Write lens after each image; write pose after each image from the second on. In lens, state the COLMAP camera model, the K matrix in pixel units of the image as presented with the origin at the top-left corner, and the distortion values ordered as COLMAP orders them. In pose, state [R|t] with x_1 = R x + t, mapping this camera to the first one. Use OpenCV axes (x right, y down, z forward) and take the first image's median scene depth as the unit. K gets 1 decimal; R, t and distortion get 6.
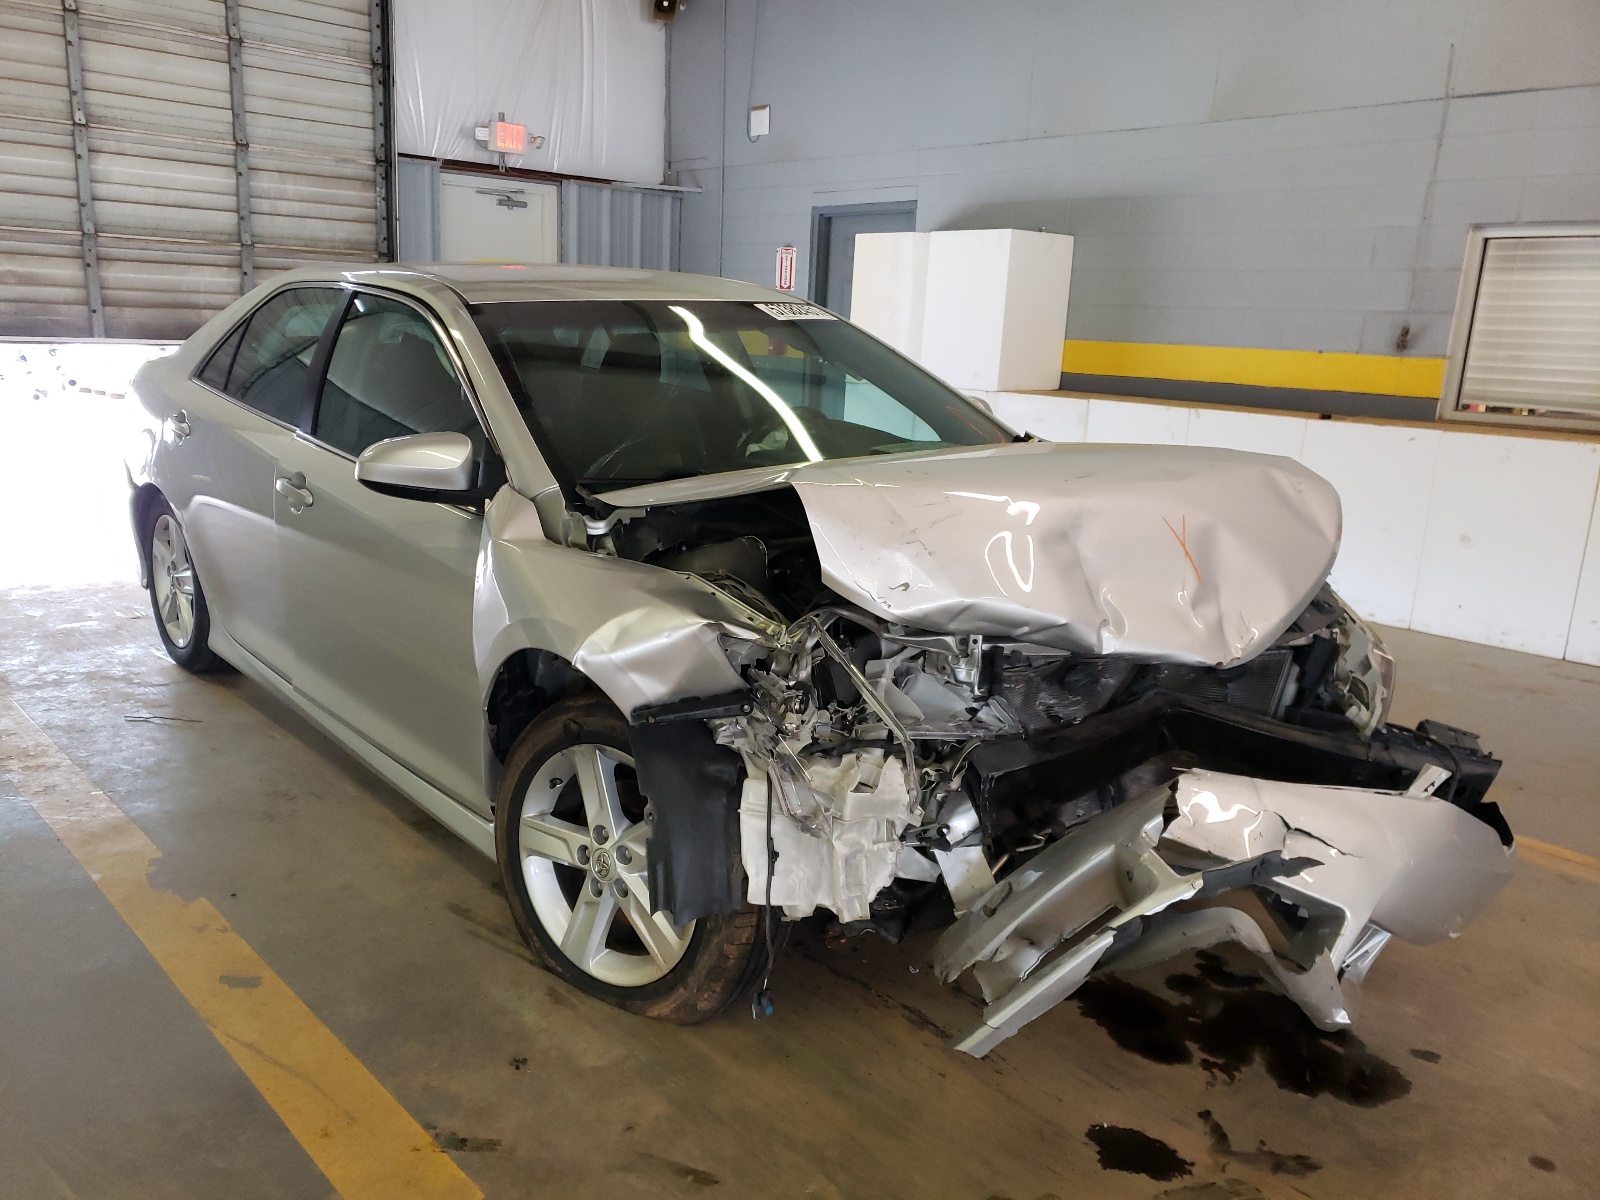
lens RADIAL K [[1239.7, 0, 742.8], [0, 1239.7, 600.9], [0, 0, 1]] dist [-0.009068, 0.058454]
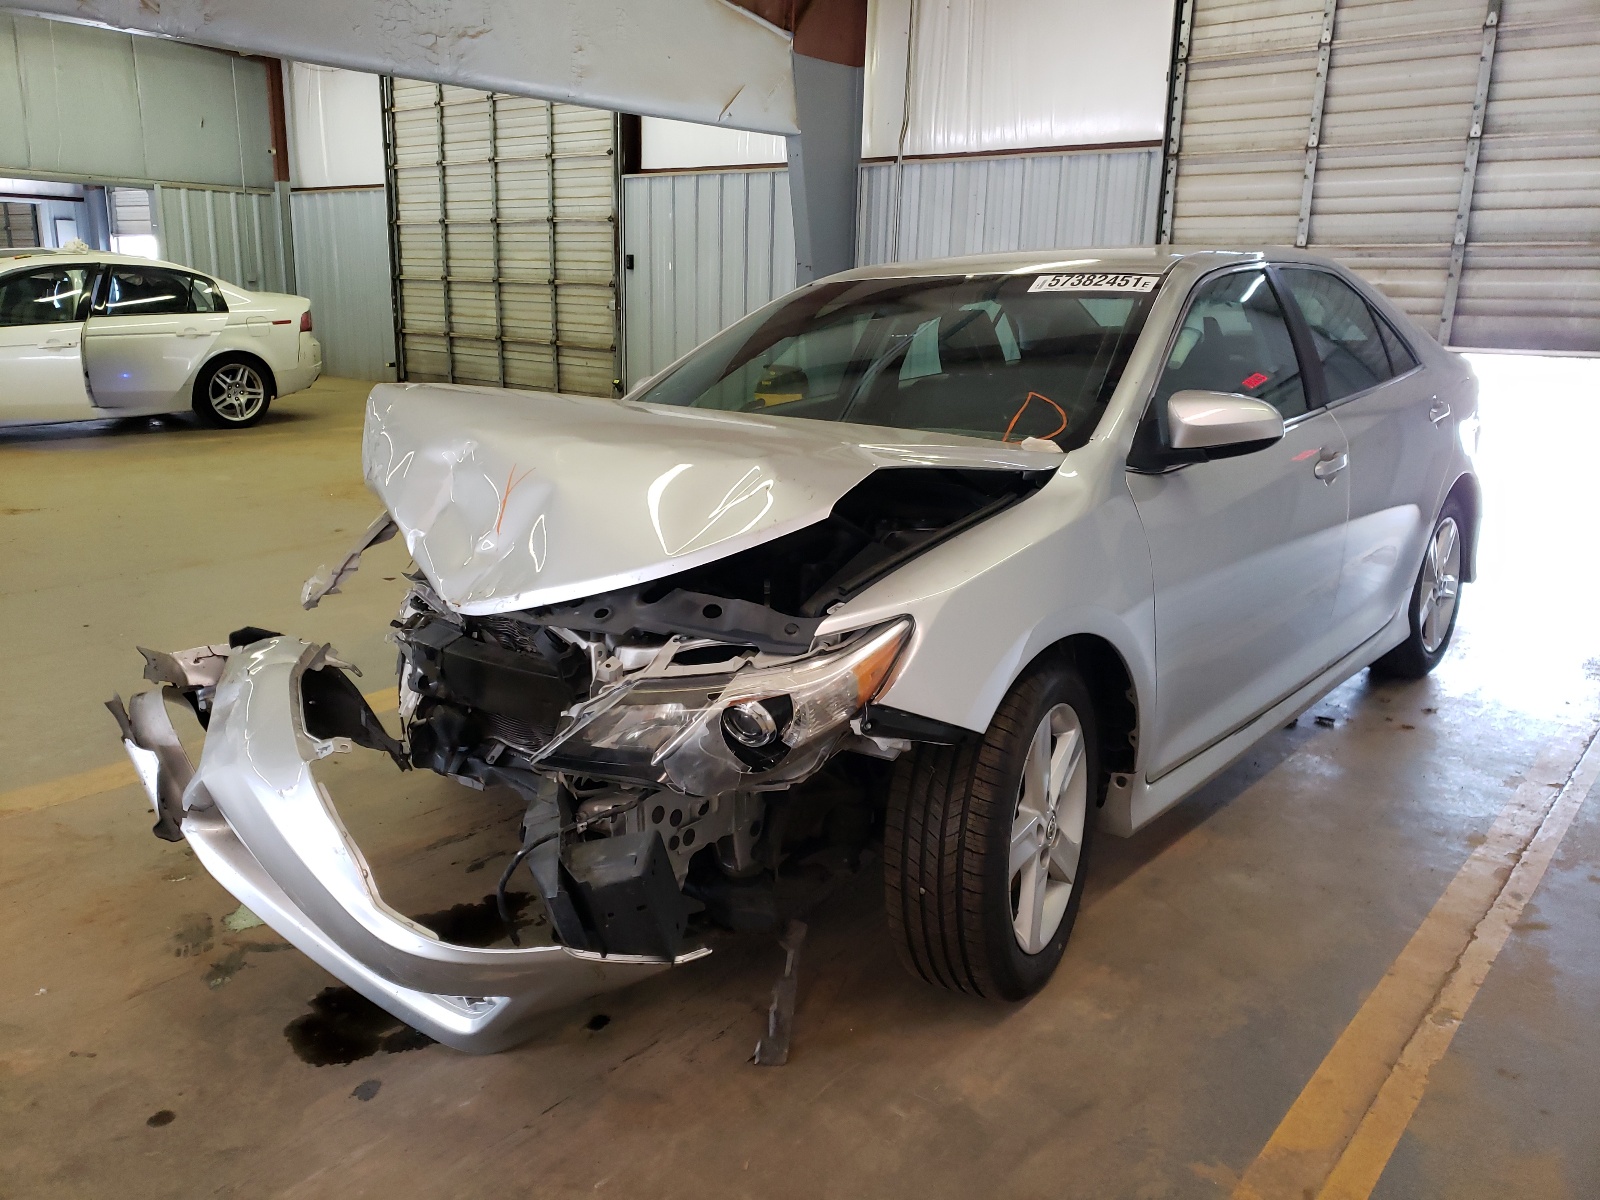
lens RADIAL K [[1240.8, 0, 793.2], [0, 1240.8, 597.3], [0, 0, 1]] dist [-0.009089, 0.043978]
pose [[0.158334, 0.209790, -0.964841, 0.405447], [-0.238189, 0.956425, 0.168872, -0.056479], [0.958226, 0.203076, 0.201404, 0.308800]]
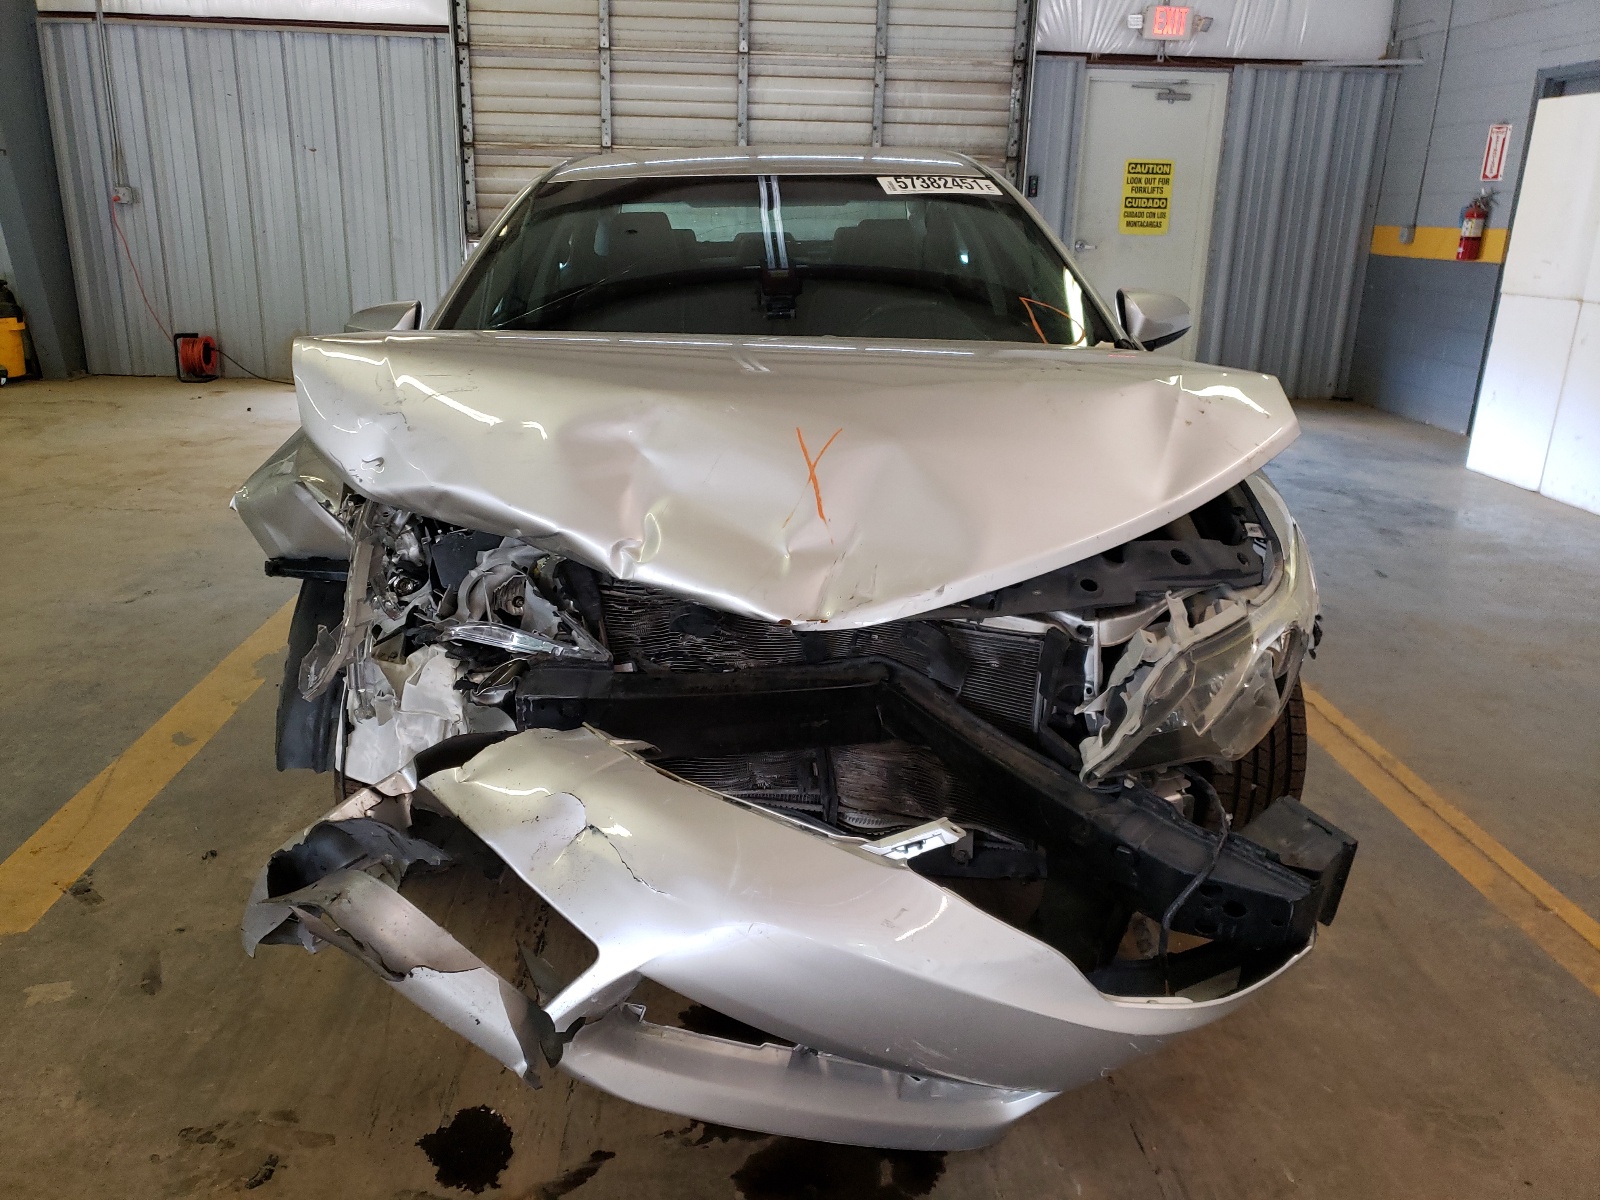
lens RADIAL K [[1240.8, 0, 793.2], [0, 1240.8, 597.3], [0, 0, 1]] dist [-0.009089, 0.043978]
pose [[0.787030, 0.169116, -0.593282, 0.238061], [-0.134792, 0.985596, 0.102134, -0.012812], [0.602009, -0.000413, 0.798489, 0.113487]]
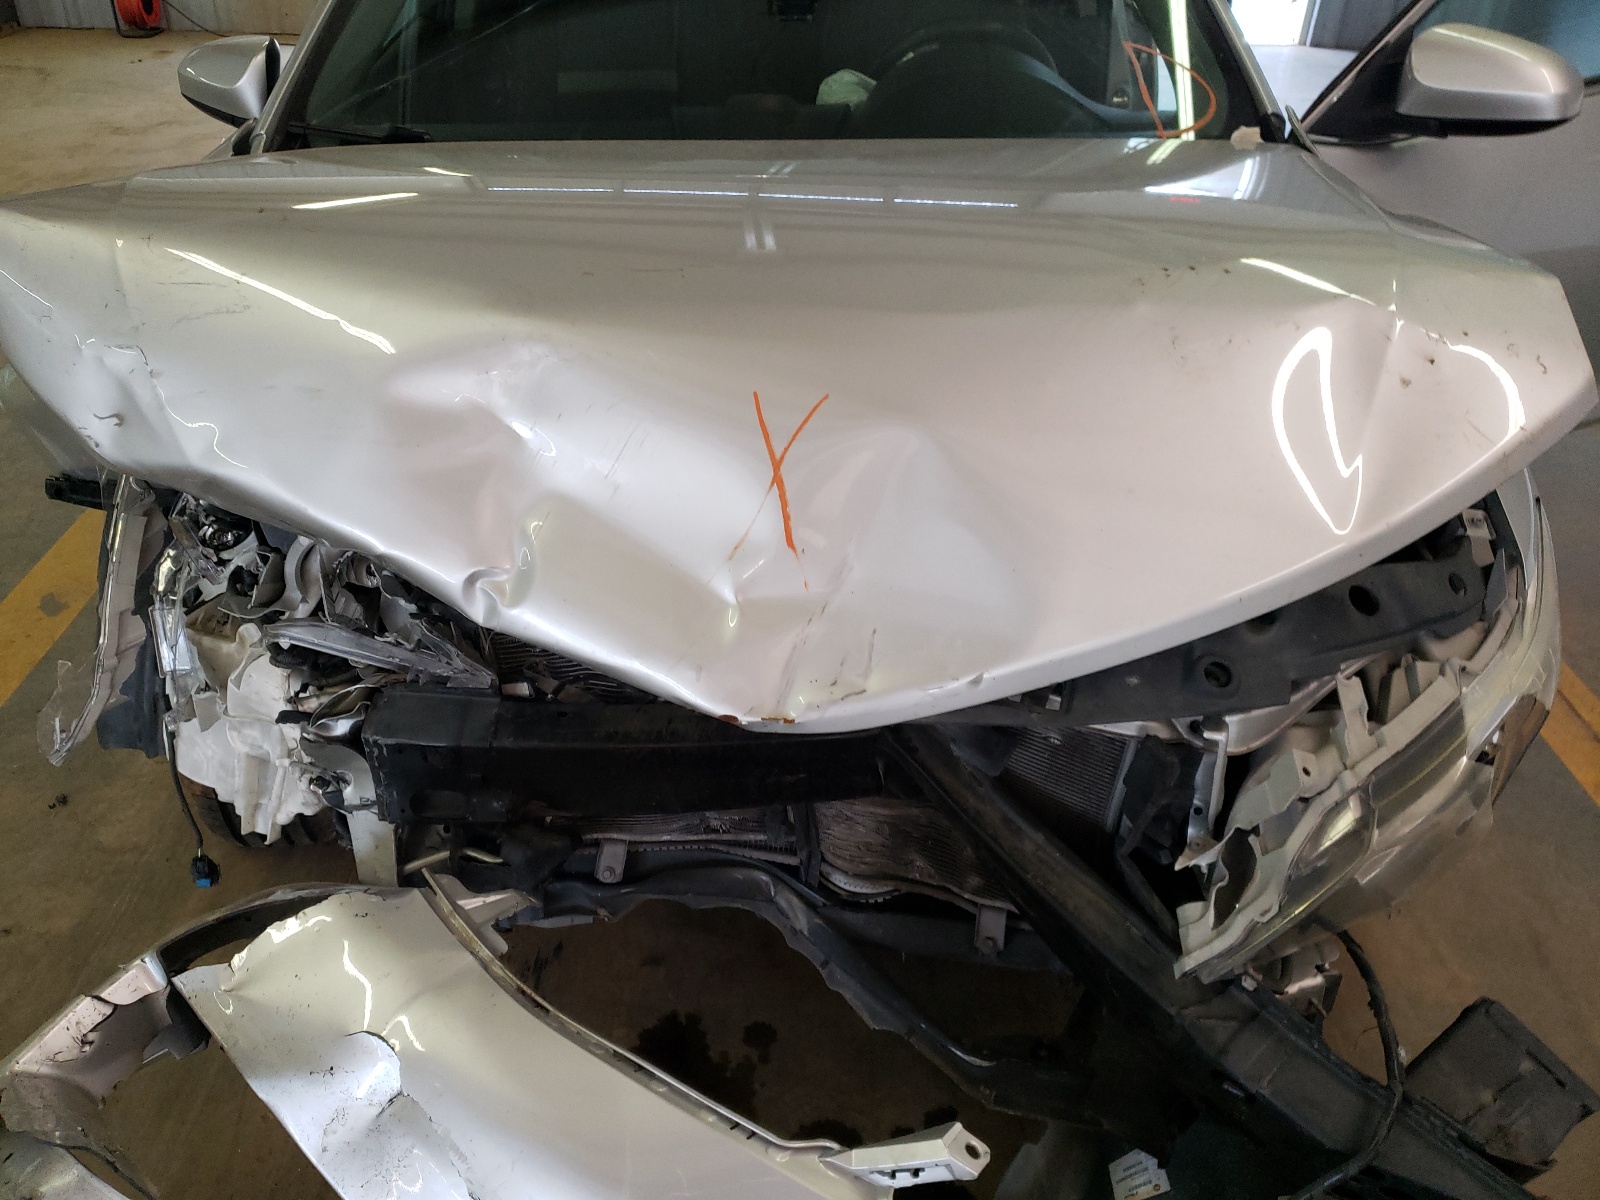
lens RADIAL K [[1281.0, 0, 747.0], [0, 1281.0, 595.8], [0, 0, 1]] dist [-0.054028, 0.085167]
pose [[0.746181, 0.339345, -0.572765, 0.188407], [-0.133231, 0.919051, 0.370939, -0.051726], [0.652276, -0.200477, 0.730989, 0.184500]]
